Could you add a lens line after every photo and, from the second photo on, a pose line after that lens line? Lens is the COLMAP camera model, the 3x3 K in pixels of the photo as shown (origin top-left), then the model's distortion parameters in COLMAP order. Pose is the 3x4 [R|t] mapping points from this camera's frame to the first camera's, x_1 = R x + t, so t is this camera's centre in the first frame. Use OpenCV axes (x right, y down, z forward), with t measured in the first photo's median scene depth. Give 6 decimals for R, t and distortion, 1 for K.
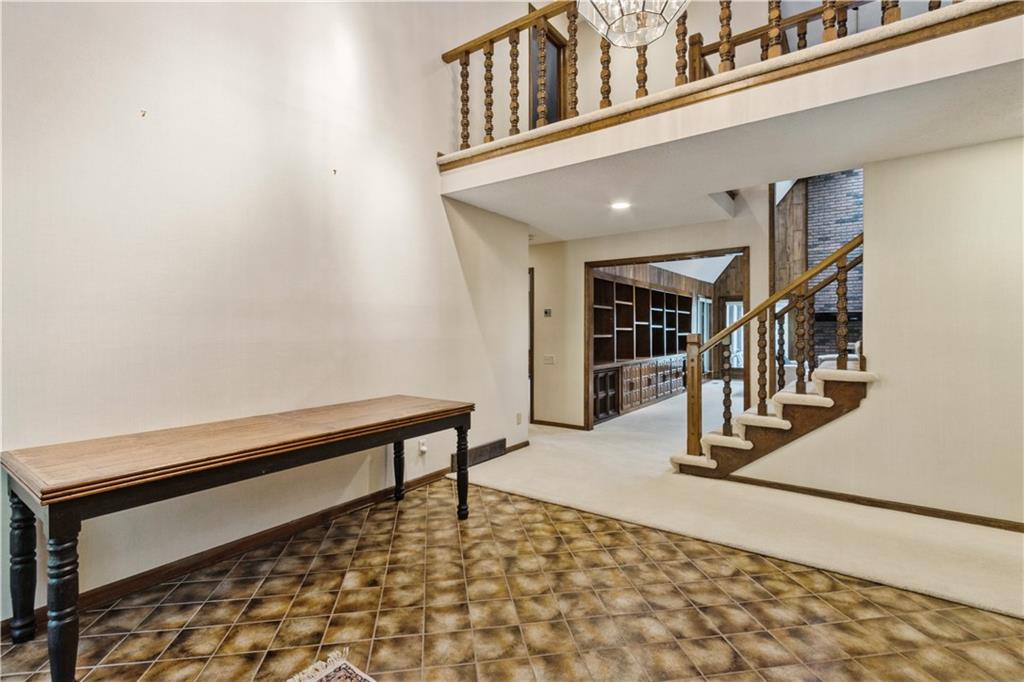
lens RADIAL K [[476.6, 0, 511.2], [0, 476.6, 336.3], [0, 0, 1]] dist [-0.001593, -0.000119]
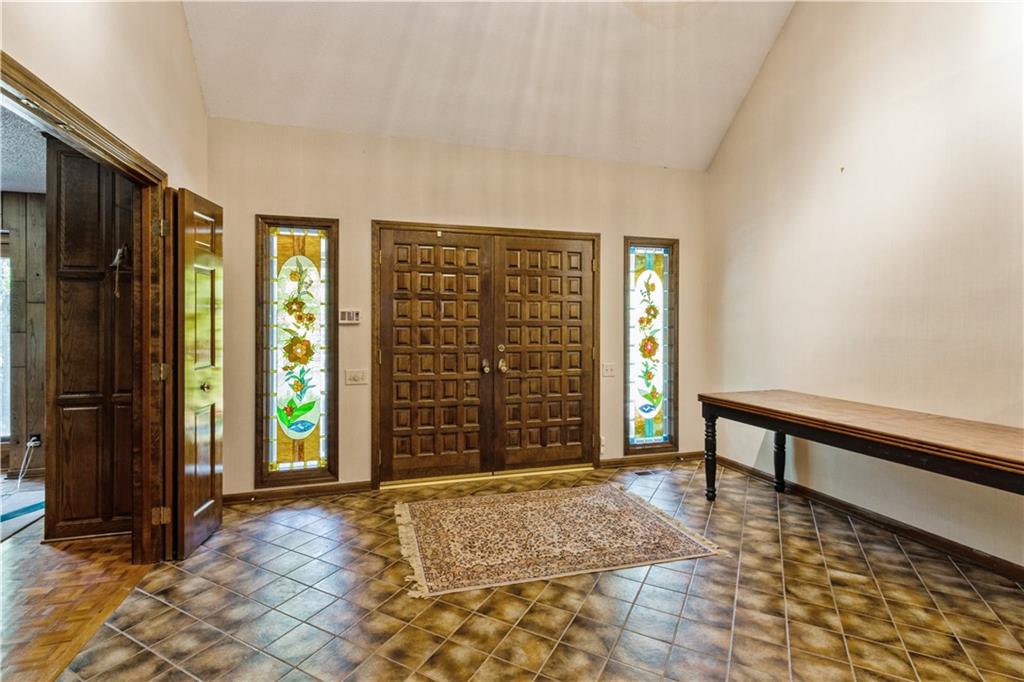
lens RADIAL K [[476.6, 0, 510.6], [0, 476.6, 330.9], [0, 0, 1]] dist [-0.001593, -0.000119]
pose [[-0.600835, 0.020143, -0.799119, 0.944260], [-0.003105, 0.999616, 0.027531, -0.041745], [0.799367, 0.019023, -0.600542, 1.067542]]
